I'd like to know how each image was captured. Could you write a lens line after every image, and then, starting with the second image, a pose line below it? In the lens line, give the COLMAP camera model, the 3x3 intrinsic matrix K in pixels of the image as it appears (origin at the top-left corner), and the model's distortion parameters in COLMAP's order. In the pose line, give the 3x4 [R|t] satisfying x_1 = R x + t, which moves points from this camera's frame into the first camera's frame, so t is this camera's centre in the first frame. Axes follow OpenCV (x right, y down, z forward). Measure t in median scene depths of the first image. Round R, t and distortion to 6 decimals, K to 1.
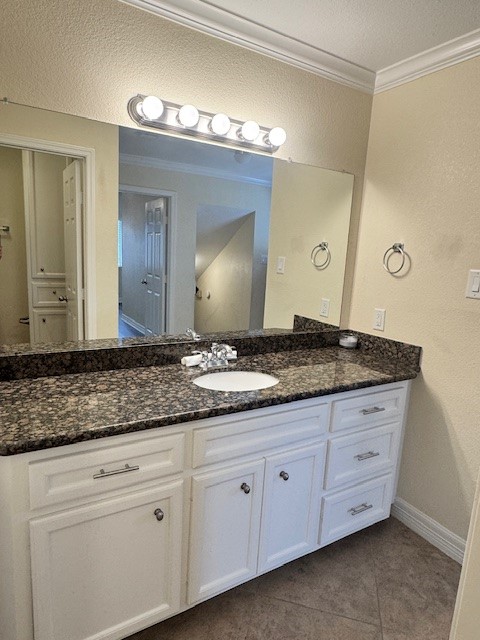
lens RADIAL K [[387.1, 0, 240.4], [0, 387.1, 319.2], [0, 0, 1]] dist [0.002081, 0.000986]
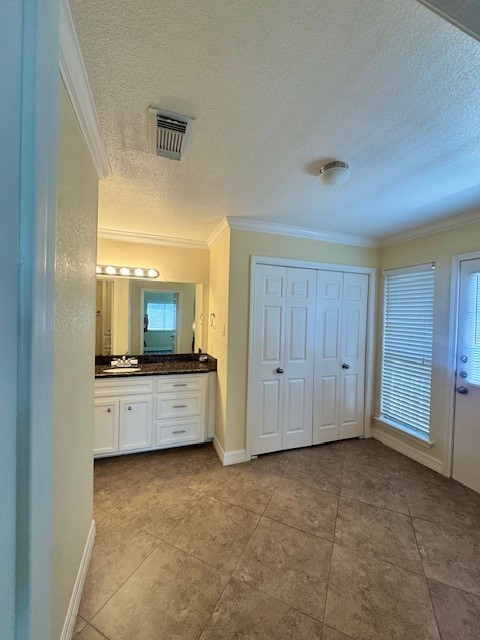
lens RADIAL K [[258.4, 0, 240.1], [0, 258.4, 320.0], [0, 0, 1]] dist [0.003572, 0.000150]
pose [[0.980958, -0.032237, -0.191526, 0.962856], [-0.000427, 0.985769, -0.168107, 0.110088], [0.194220, 0.164988, 0.966984, -0.458860]]
